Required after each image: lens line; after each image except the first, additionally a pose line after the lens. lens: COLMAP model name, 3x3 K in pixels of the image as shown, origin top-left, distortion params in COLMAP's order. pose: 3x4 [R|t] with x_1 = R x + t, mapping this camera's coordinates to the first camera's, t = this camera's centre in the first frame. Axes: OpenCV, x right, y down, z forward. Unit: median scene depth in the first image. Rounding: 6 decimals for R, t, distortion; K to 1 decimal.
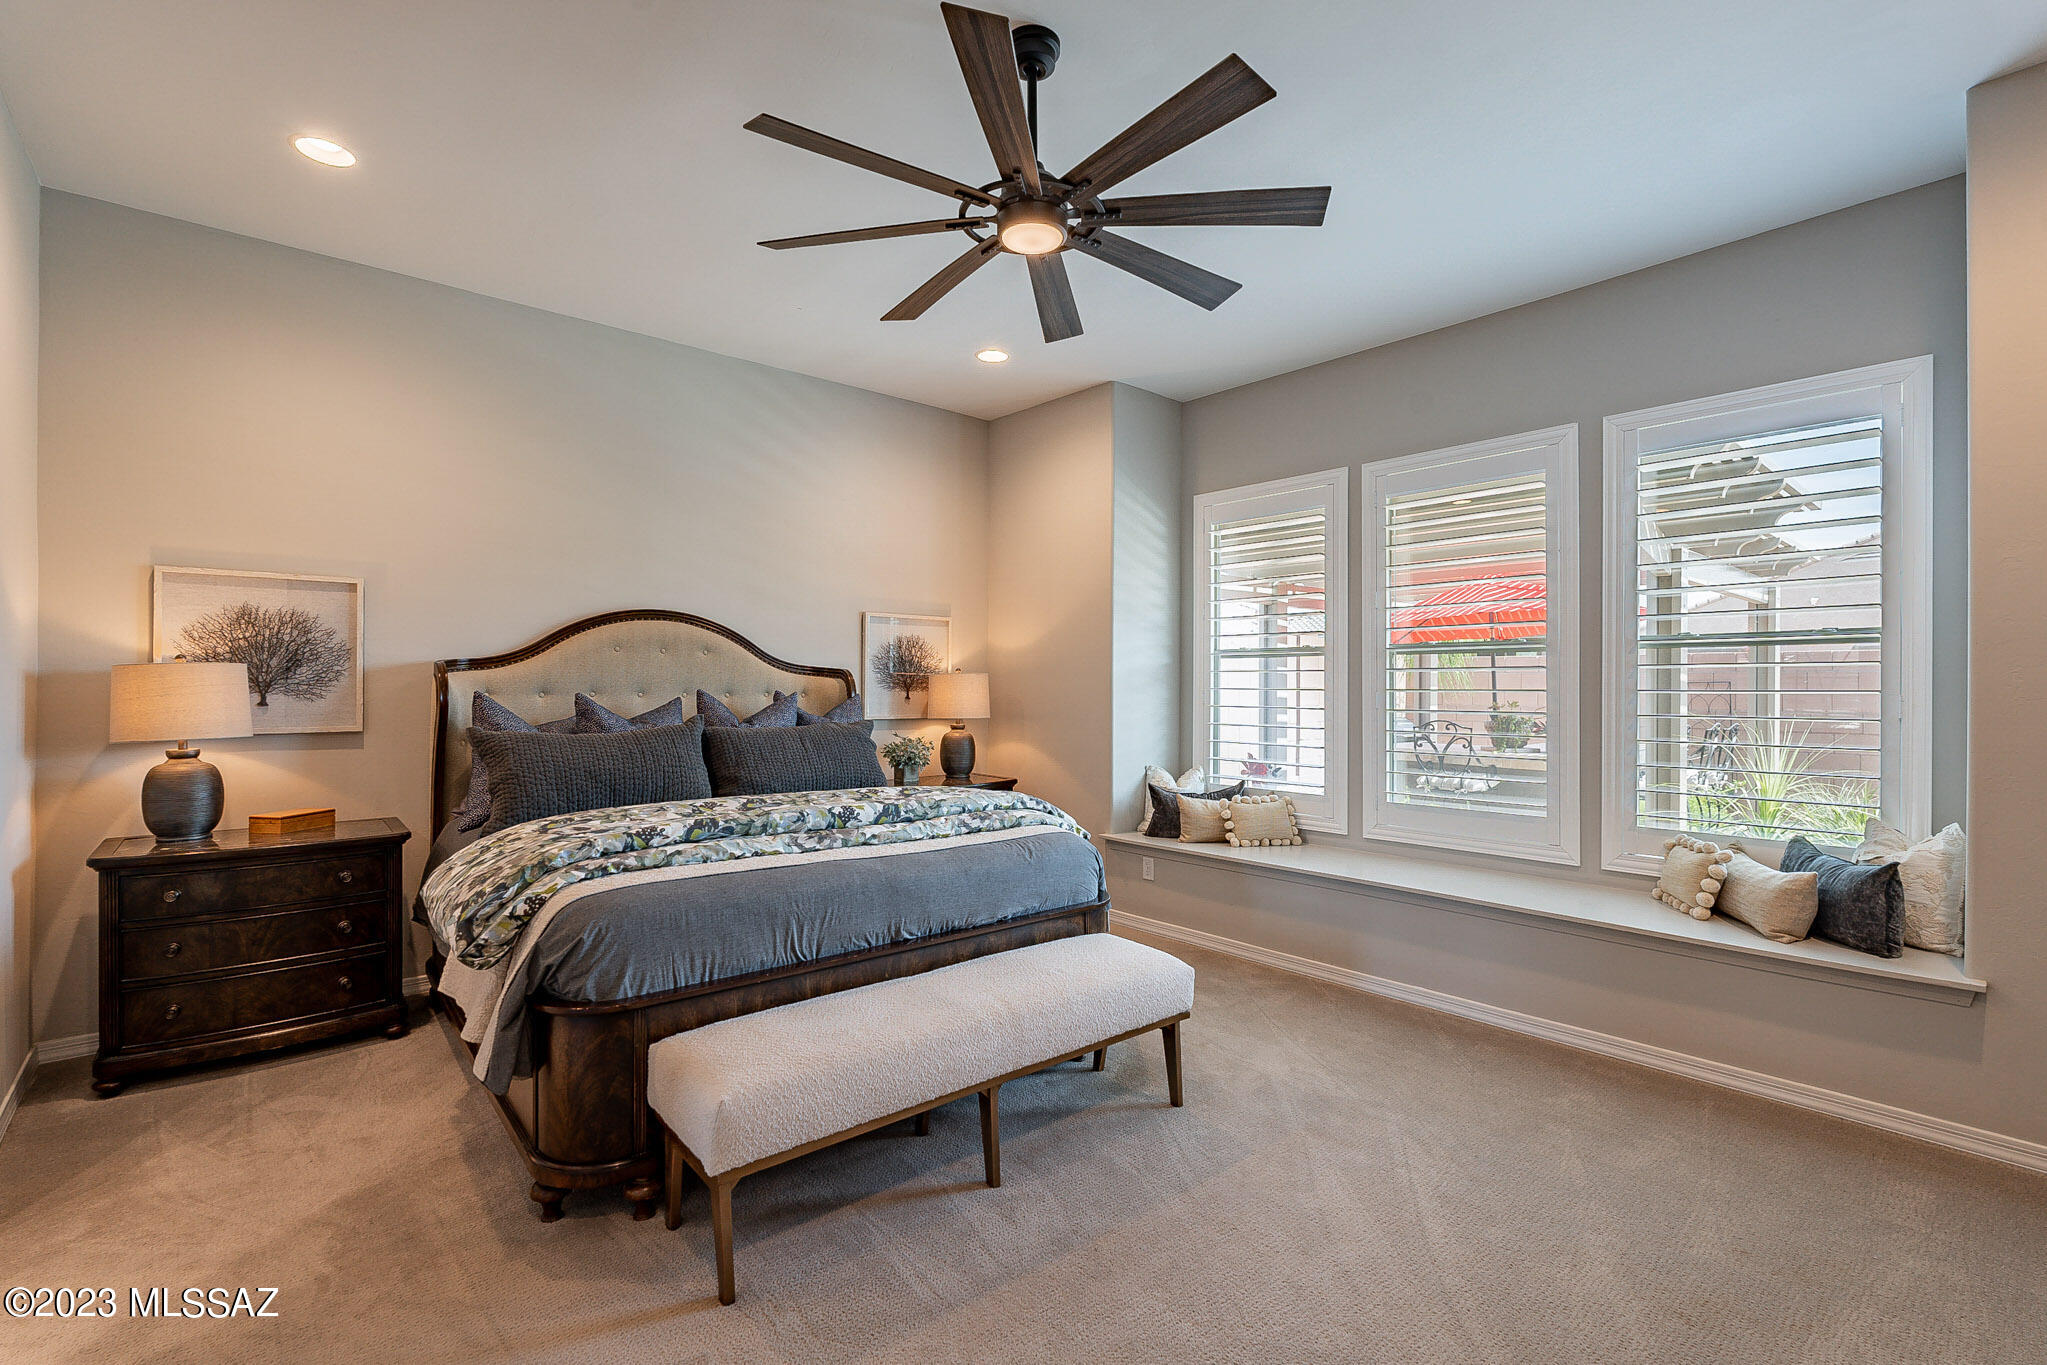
lens RADIAL K [[908.3, 0, 1016.2], [0, 908.3, 676.4], [0, 0, 1]] dist [-0.003341, 0.000036]
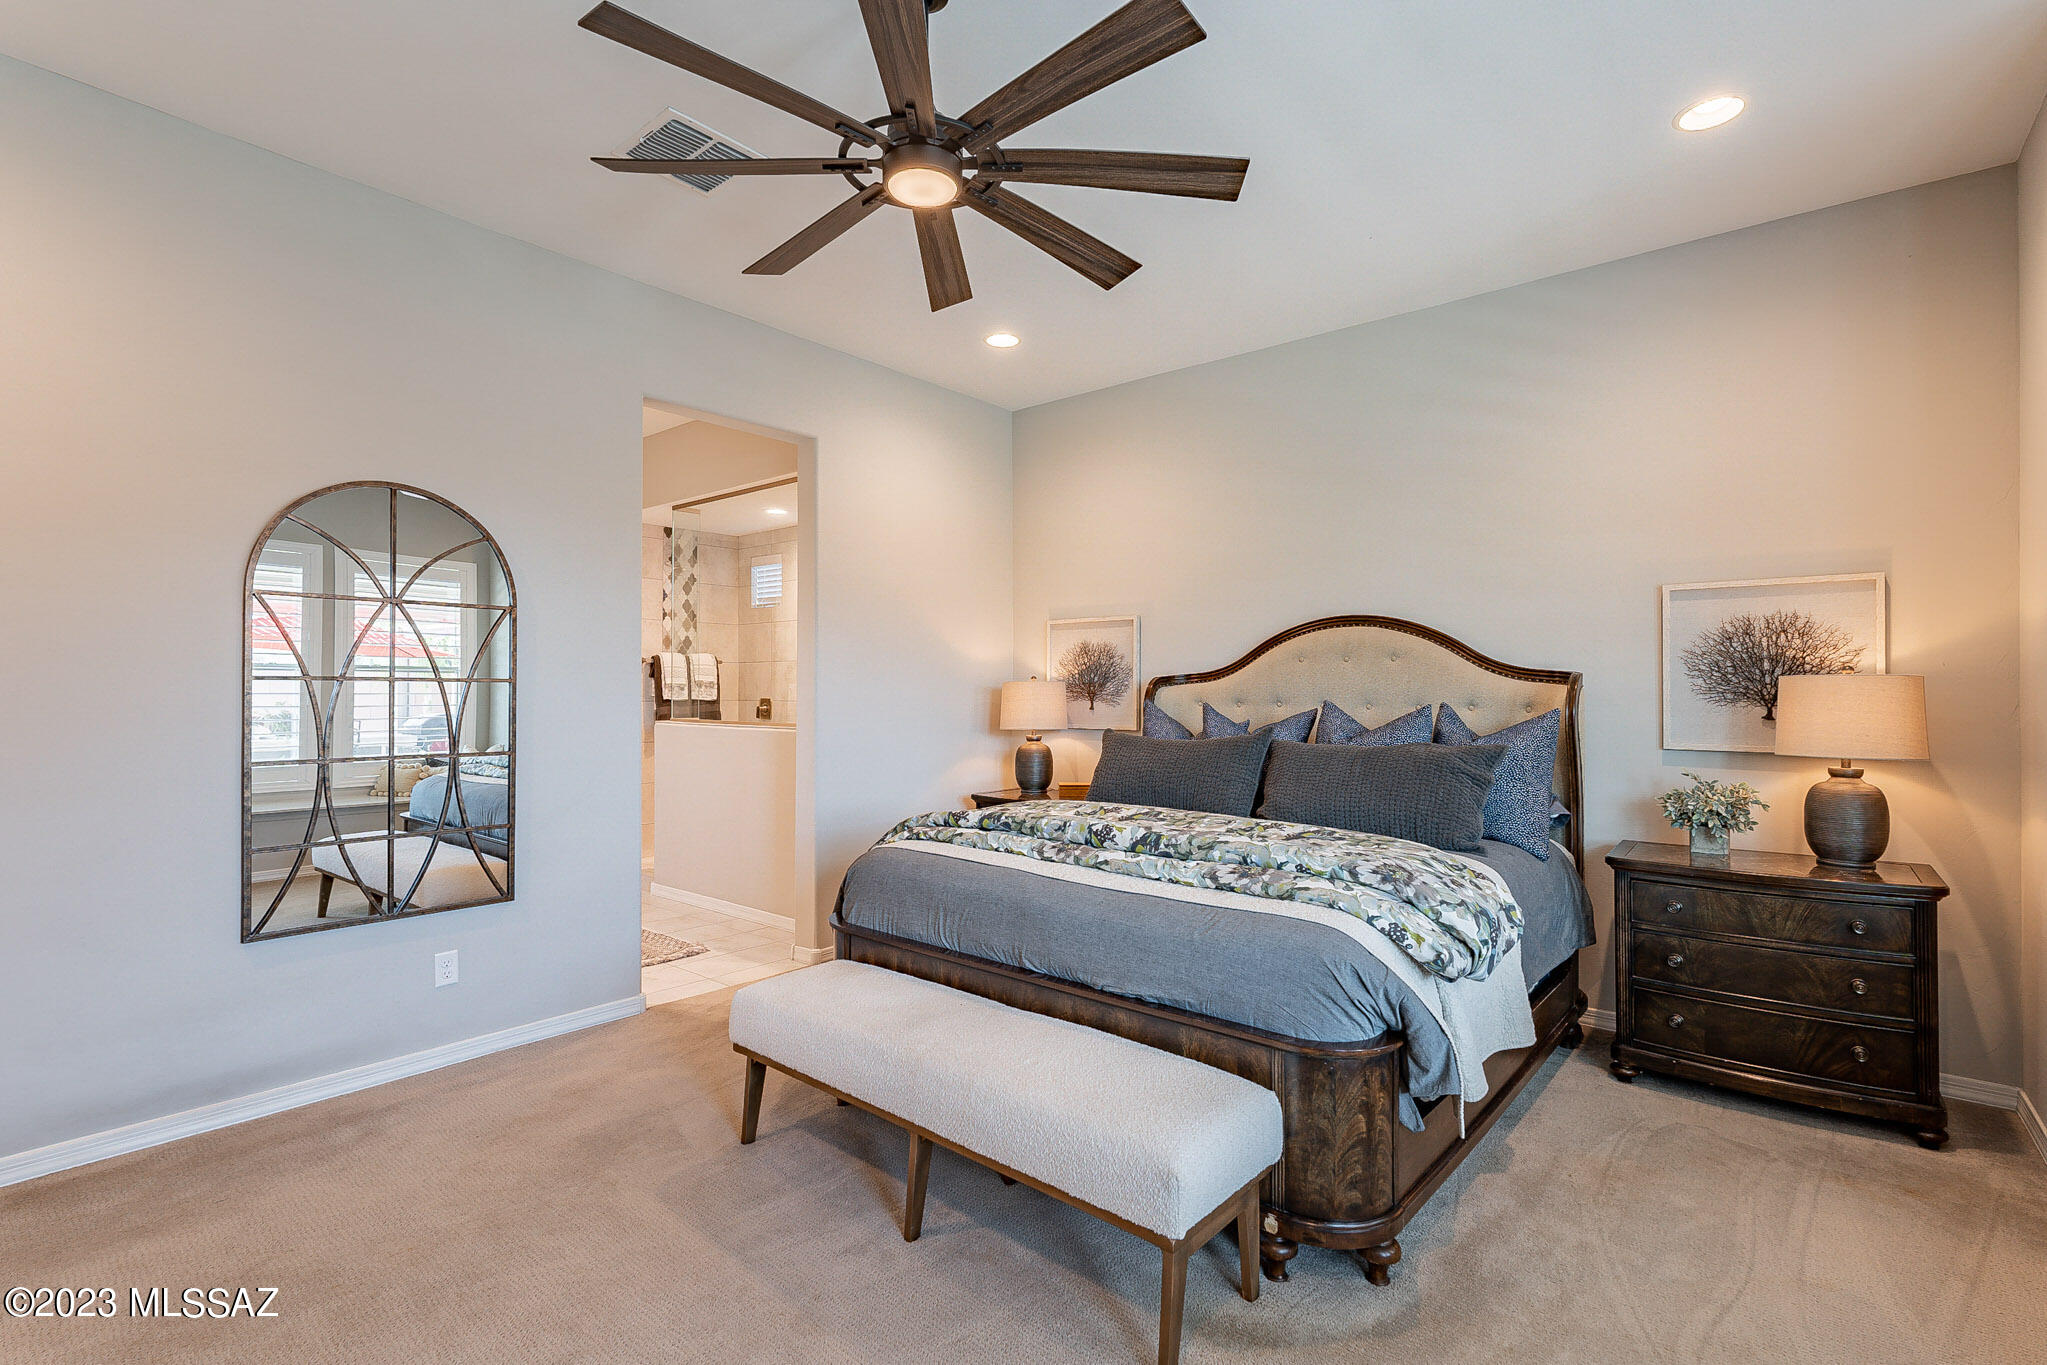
lens RADIAL K [[1000.5, 0, 1016.9], [0, 1000.5, 581.5], [0, 0, 1]] dist [-0.020931, -0.000180]
pose [[0.127136, -0.114008, -0.985311, 0.723407], [0.005260, 0.993436, -0.114270, 0.009474], [0.991871, 0.009345, 0.126901, 0.665496]]
